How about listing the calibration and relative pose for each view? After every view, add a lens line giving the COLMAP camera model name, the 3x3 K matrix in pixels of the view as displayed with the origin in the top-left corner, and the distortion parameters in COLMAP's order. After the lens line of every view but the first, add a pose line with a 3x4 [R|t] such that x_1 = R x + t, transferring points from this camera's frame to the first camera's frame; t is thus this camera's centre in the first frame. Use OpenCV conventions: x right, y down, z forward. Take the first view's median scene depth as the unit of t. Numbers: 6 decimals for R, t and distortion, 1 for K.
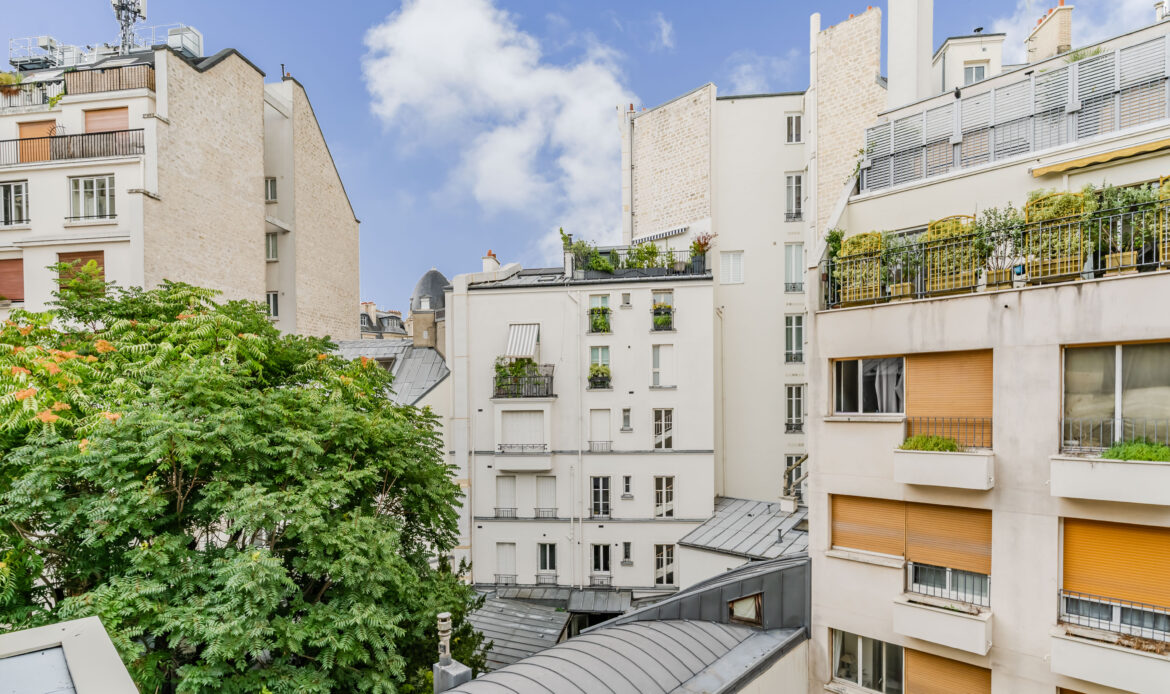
lens RADIAL K [[592.2, 0, 588.5], [0, 592.2, 413.2], [0, 0, 1]] dist [0.000280, -0.000001]
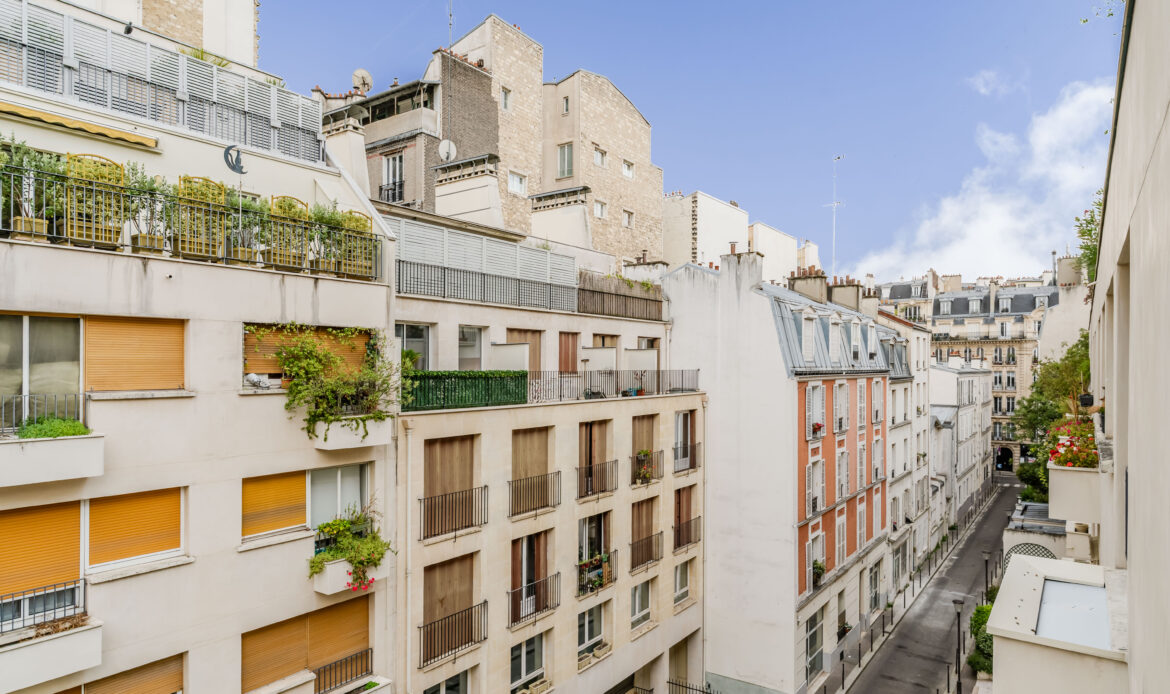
lens RADIAL K [[704.8, 0, 584.3], [0, 704.8, 379.9], [0, 0, 1]] dist [-0.002101, -0.000767]
pose [[-0.158516, -0.007810, 0.987326, -0.337221], [0.028672, 0.999511, 0.012510, -0.002990], [-0.986940, 0.030292, -0.158214, 0.318065]]
